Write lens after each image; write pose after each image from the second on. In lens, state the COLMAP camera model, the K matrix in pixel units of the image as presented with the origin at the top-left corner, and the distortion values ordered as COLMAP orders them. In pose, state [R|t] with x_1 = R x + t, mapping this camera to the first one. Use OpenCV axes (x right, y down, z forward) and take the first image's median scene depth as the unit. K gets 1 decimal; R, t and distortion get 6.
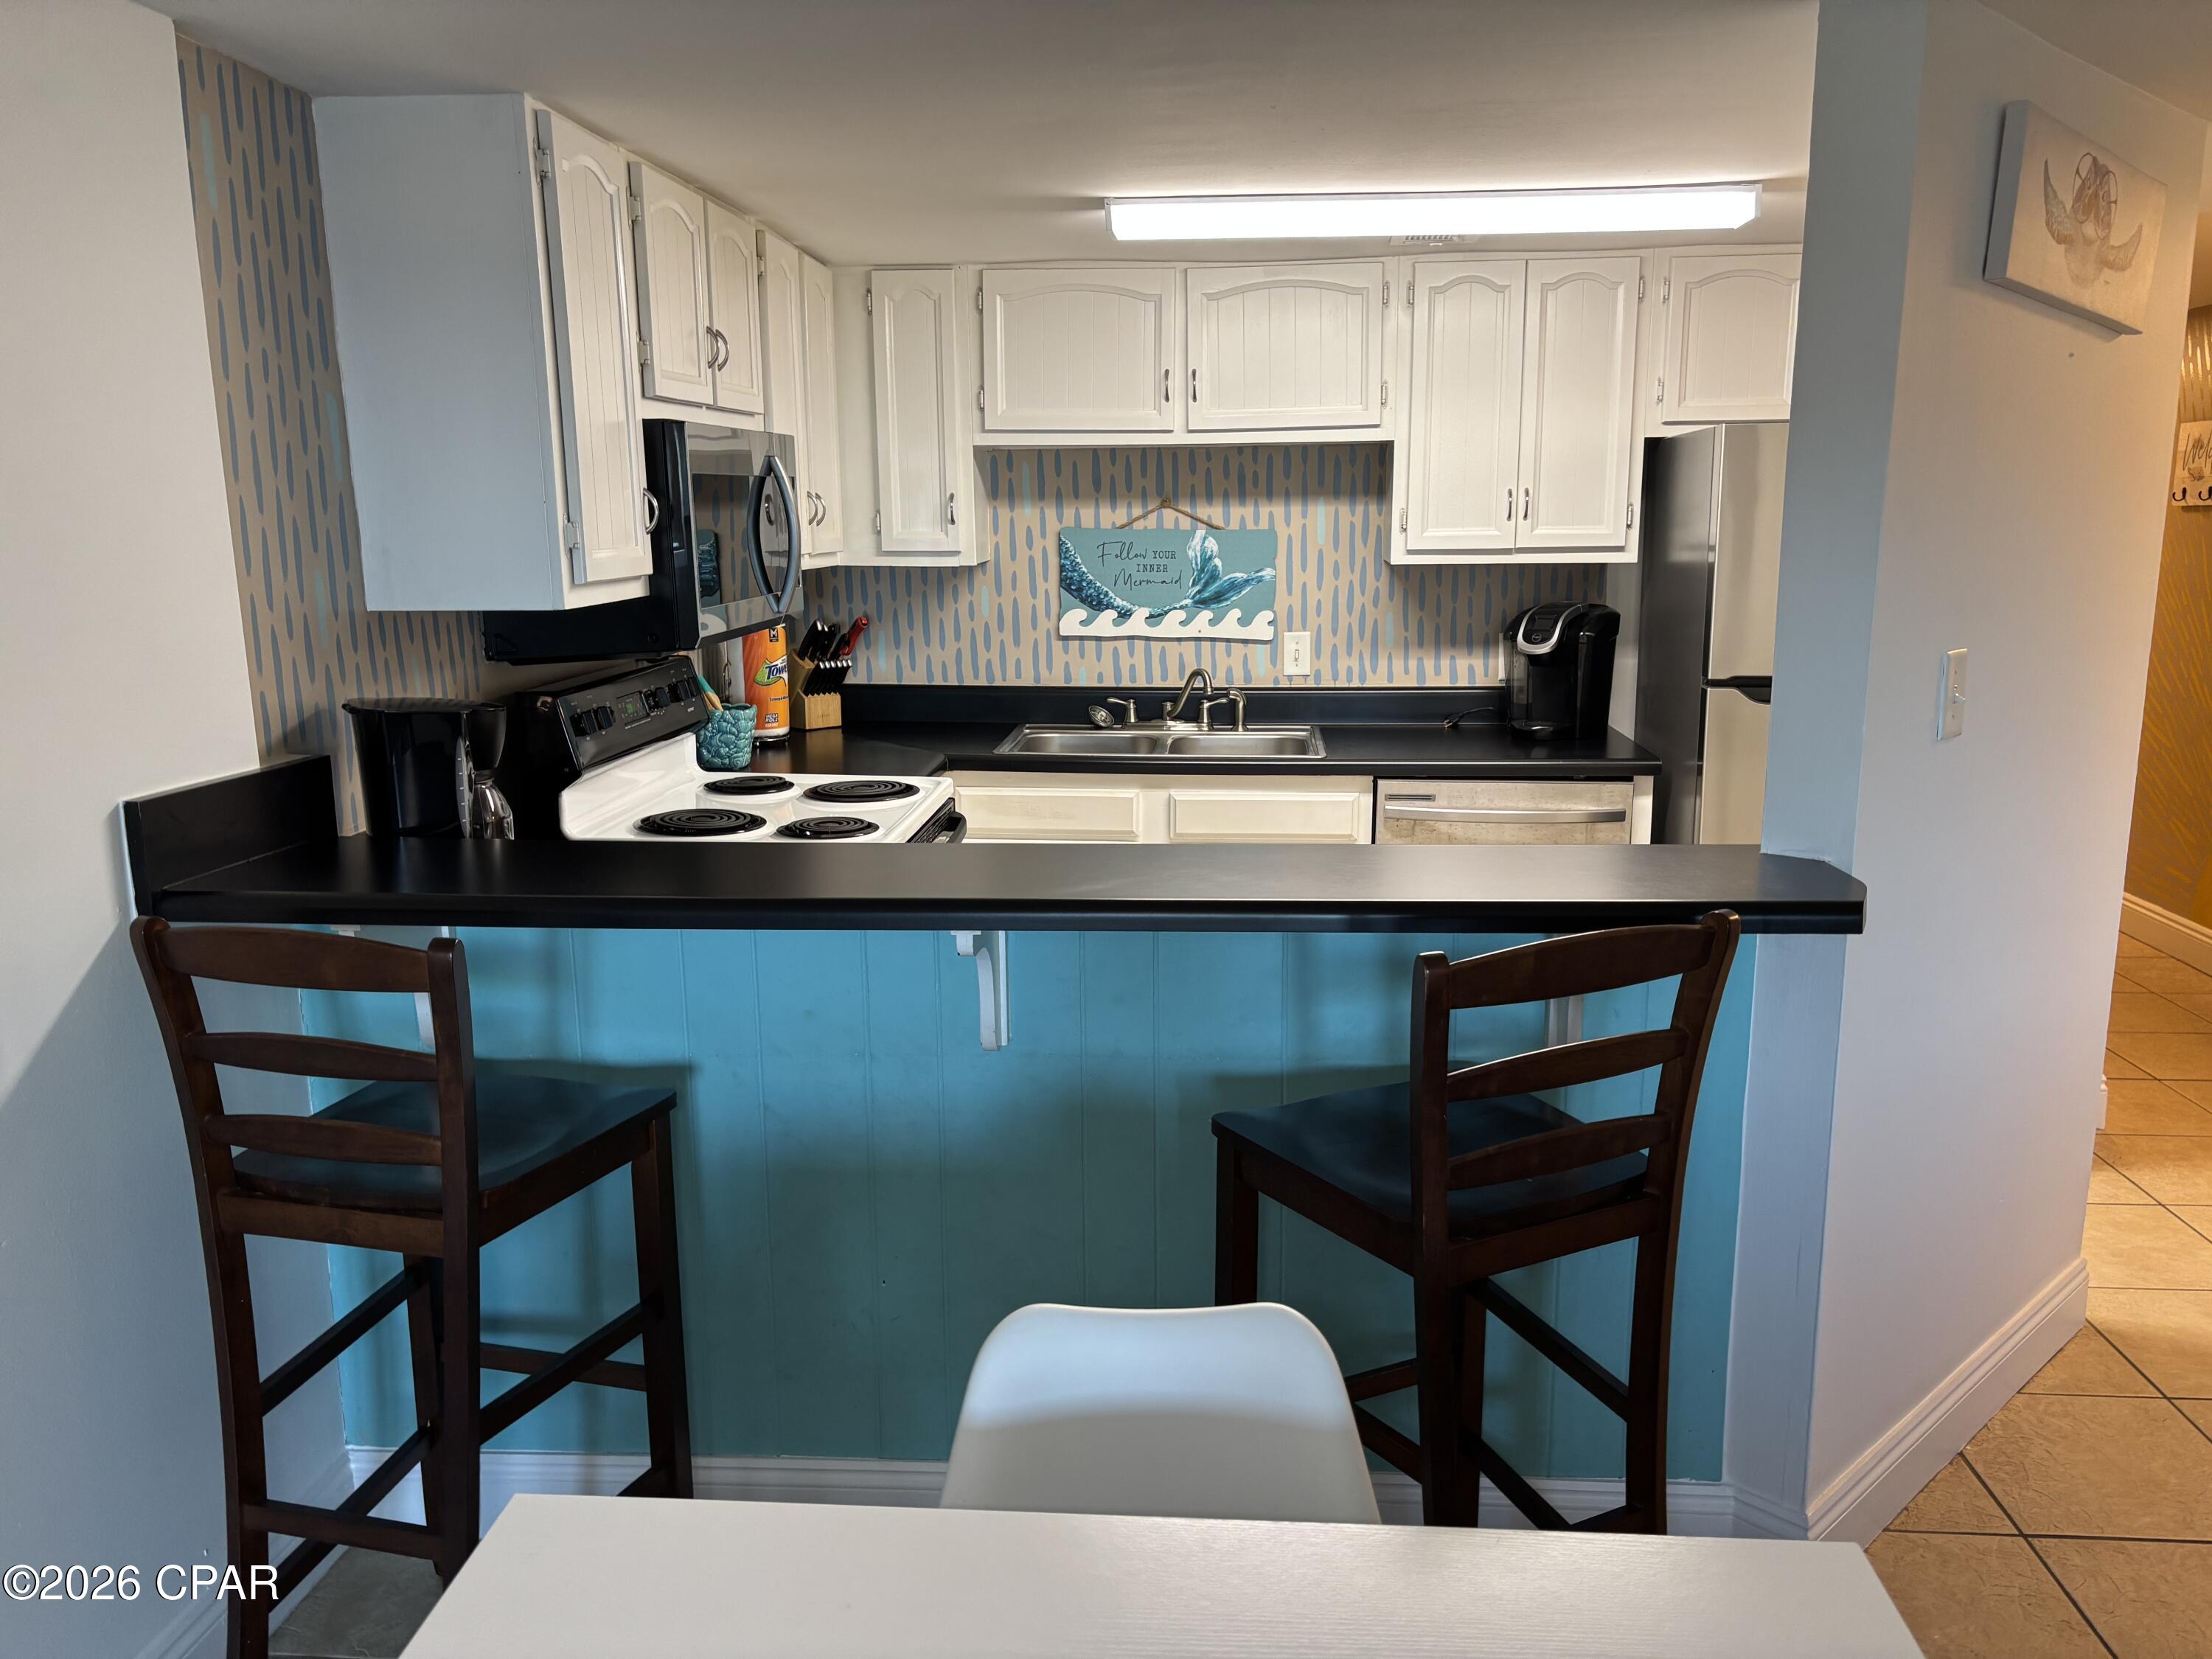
lens RADIAL K [[1682.9, 0, 1104.5], [0, 1682.9, 850.5], [0, 0, 1]] dist [0.074524, -0.085758]
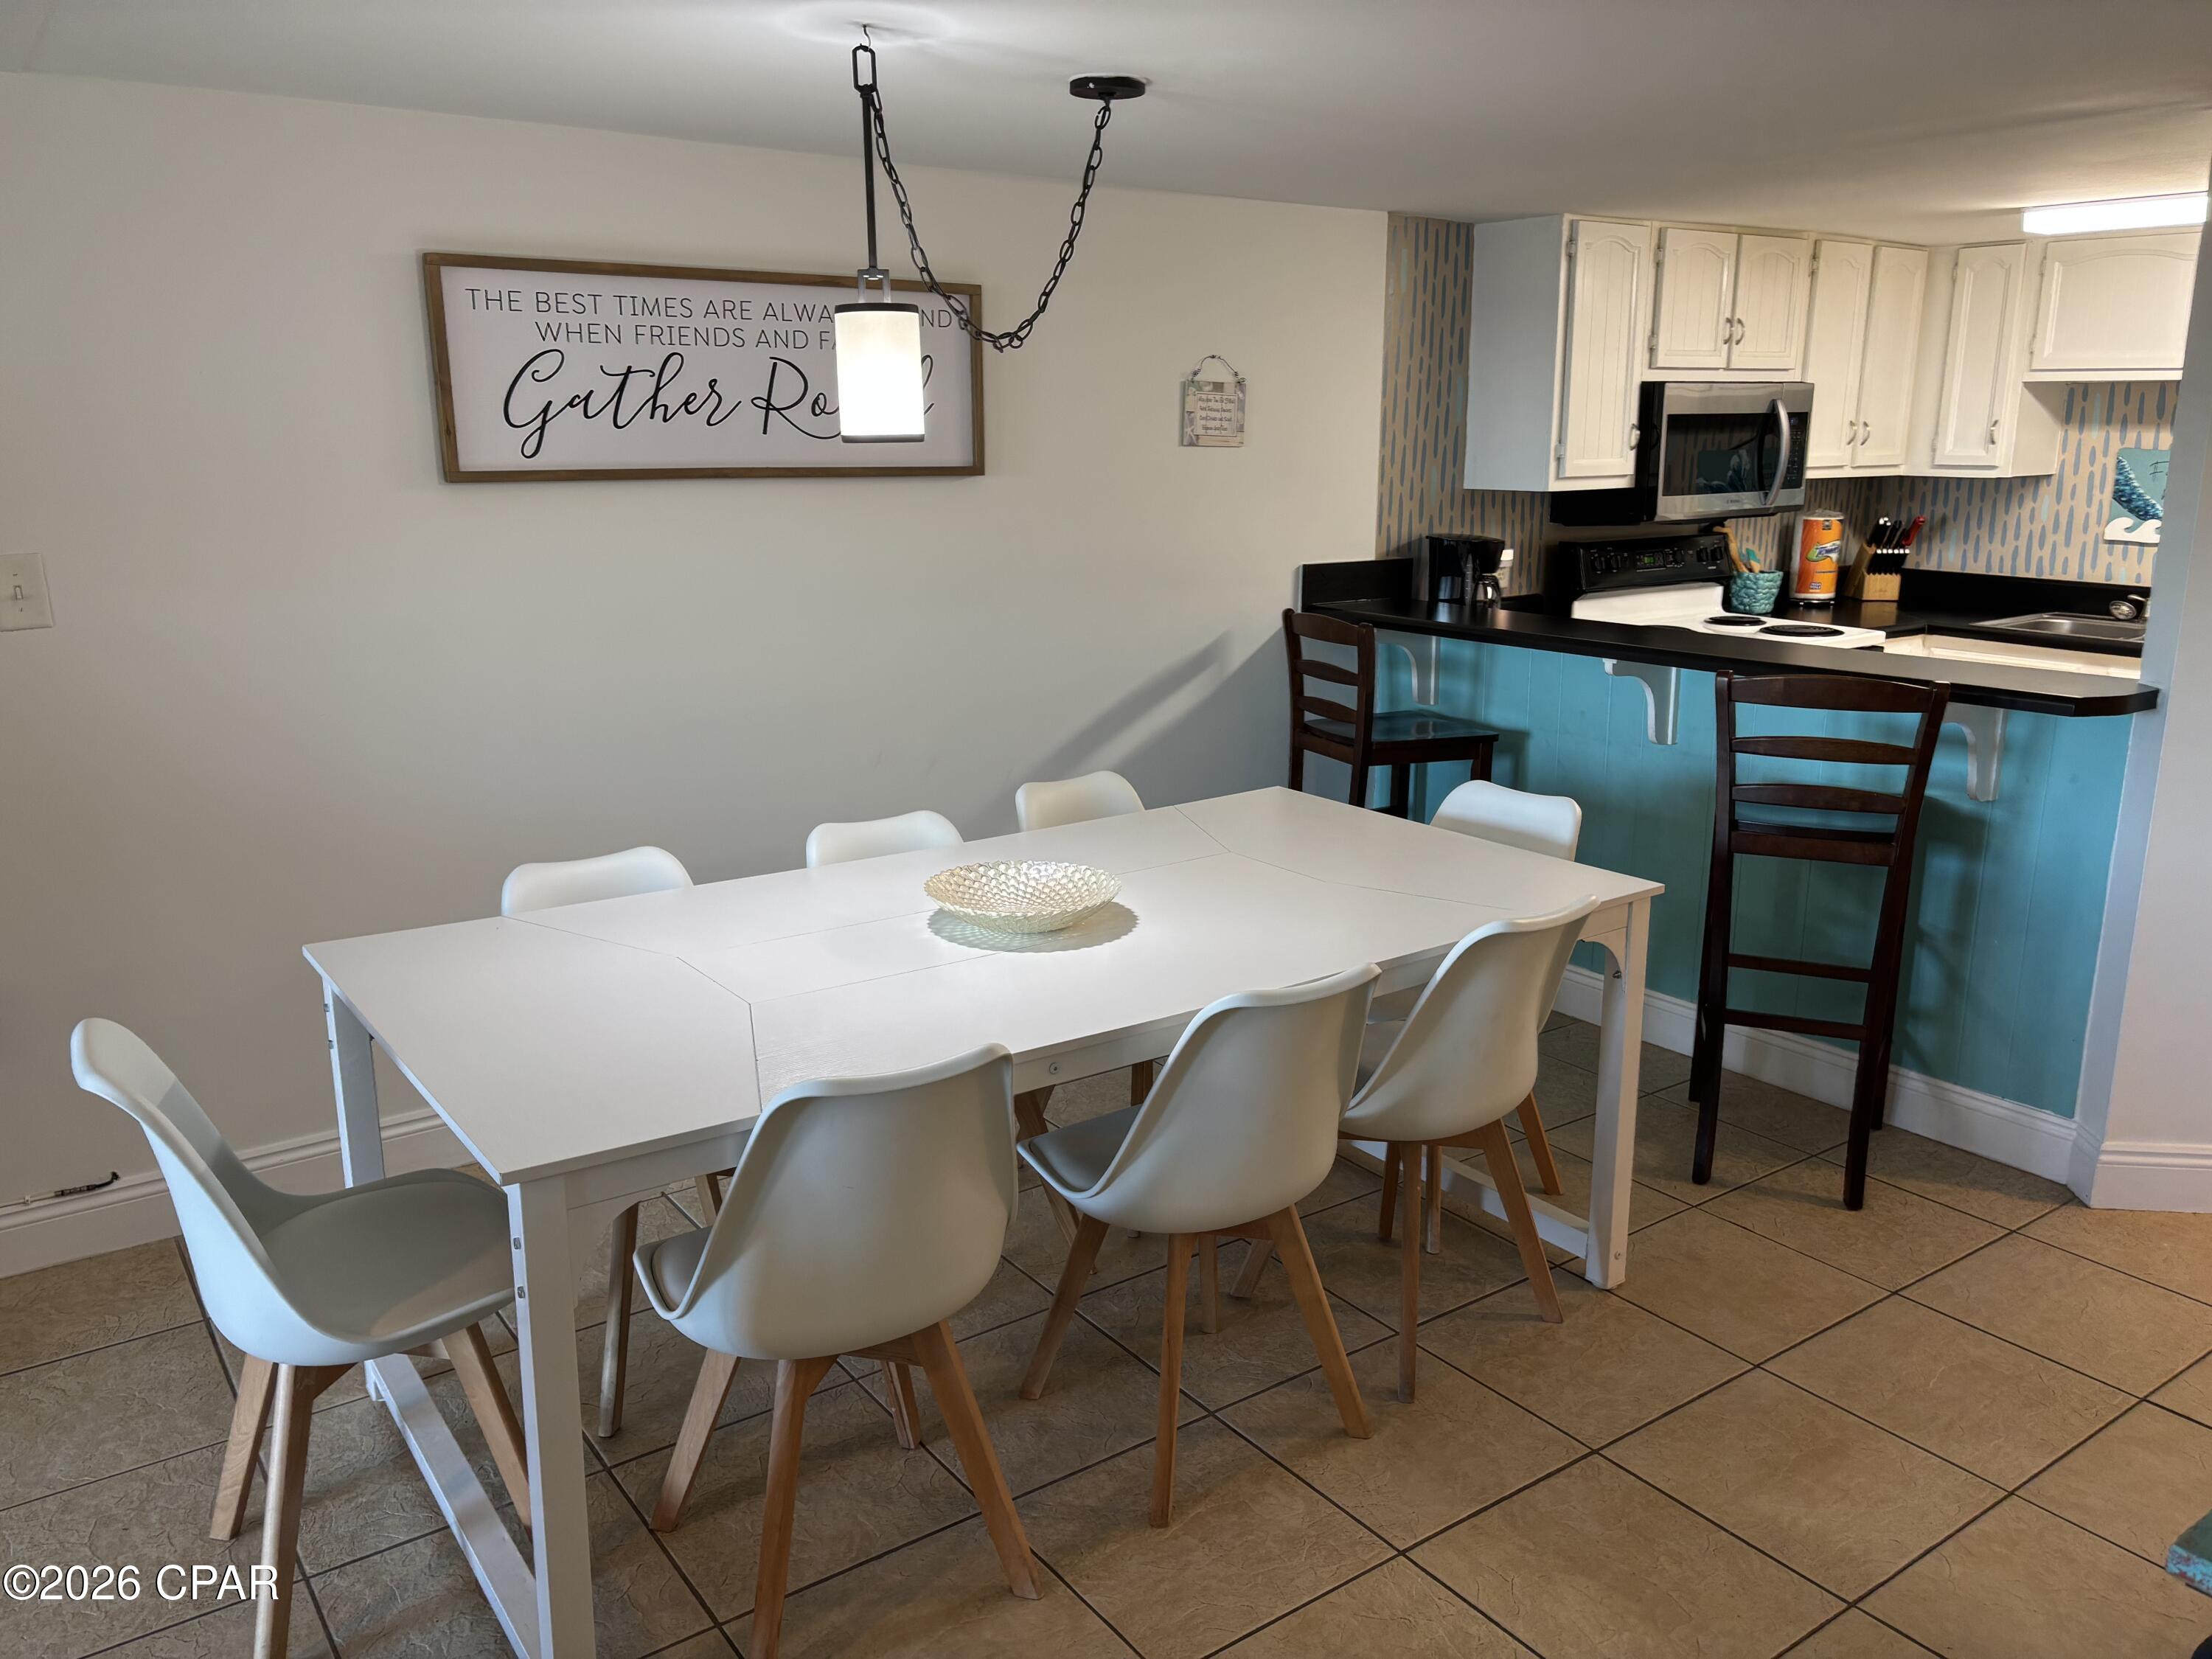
lens RADIAL K [[1682.9, 0, 1112.9], [0, 1682.9, 834.4], [0, 0, 1]] dist [0.074524, -0.085758]
pose [[0.652204, 0.186633, -0.734709, 0.476994], [-0.156681, 0.981478, 0.110232, 0.056778], [0.741674, 0.043222, 0.669366, -0.337729]]
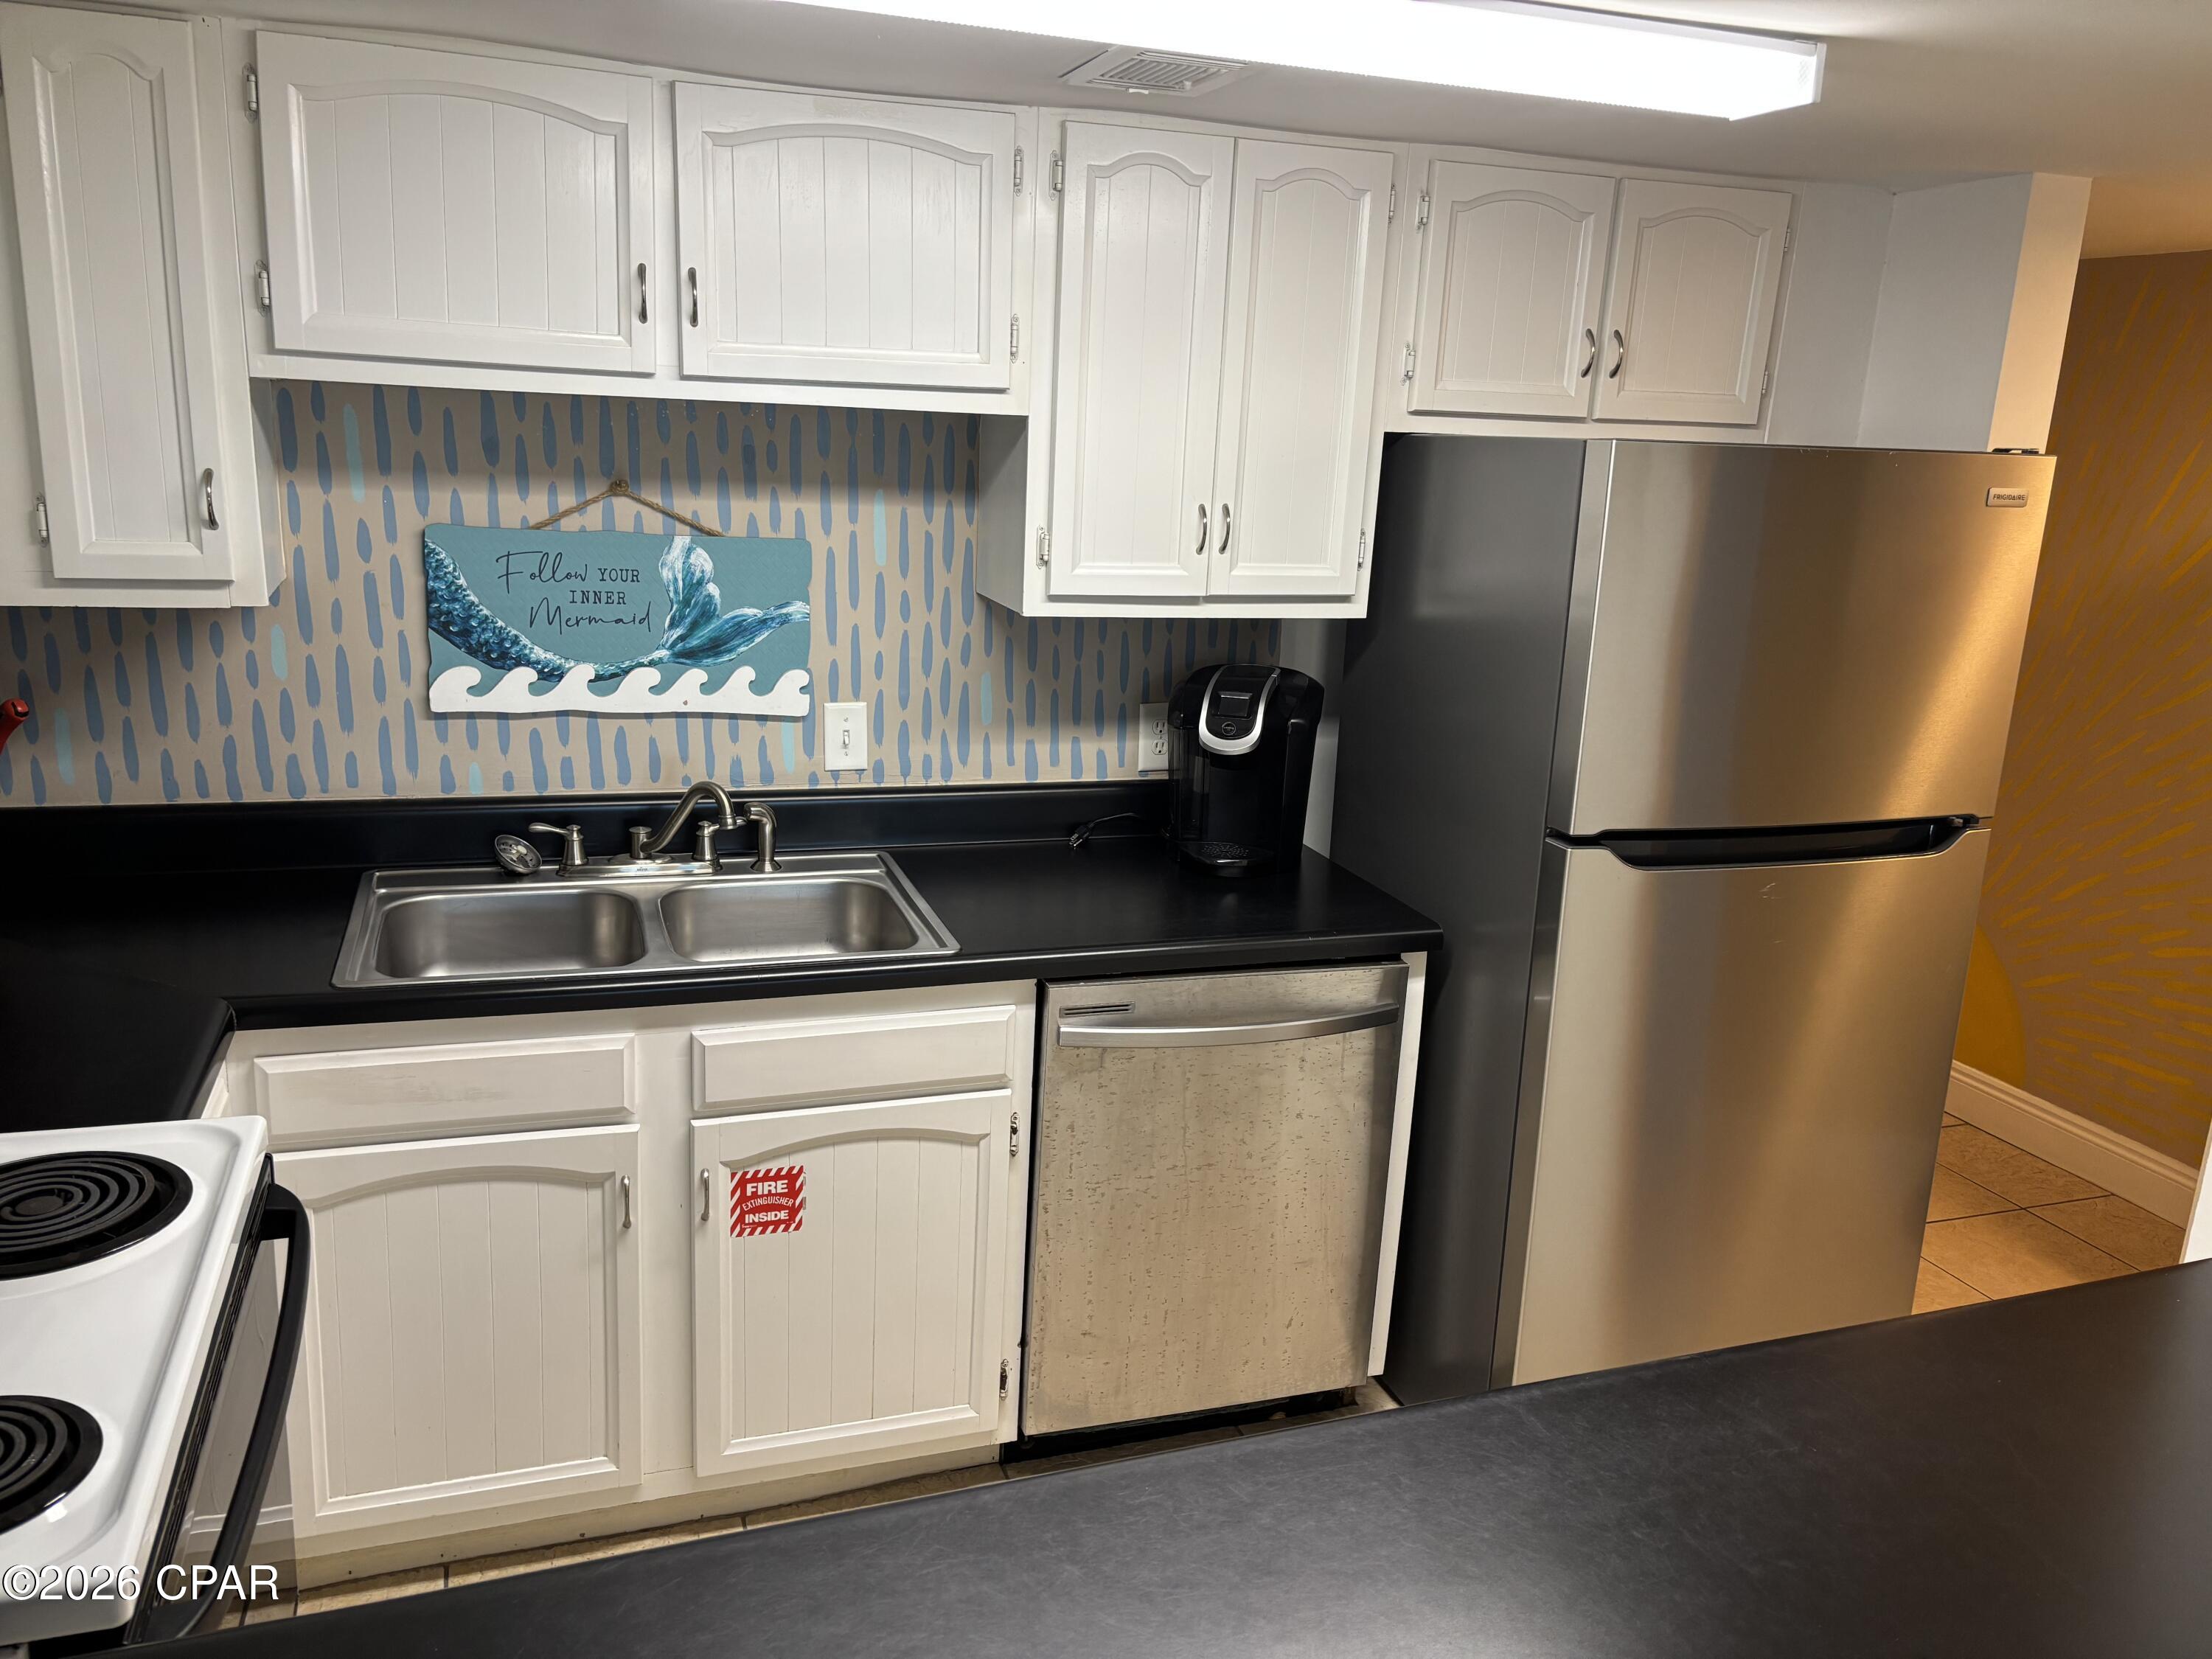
lens RADIAL K [[1682.9, 0, 1111.9], [0, 1682.9, 826.0], [0, 0, 1]] dist [0.074524, -0.085758]
pose [[0.914934, -0.047573, 0.400790, -0.052193], [0.028450, 0.998161, 0.053534, -0.123160], [-0.402600, -0.037578, 0.914605, 0.413098]]
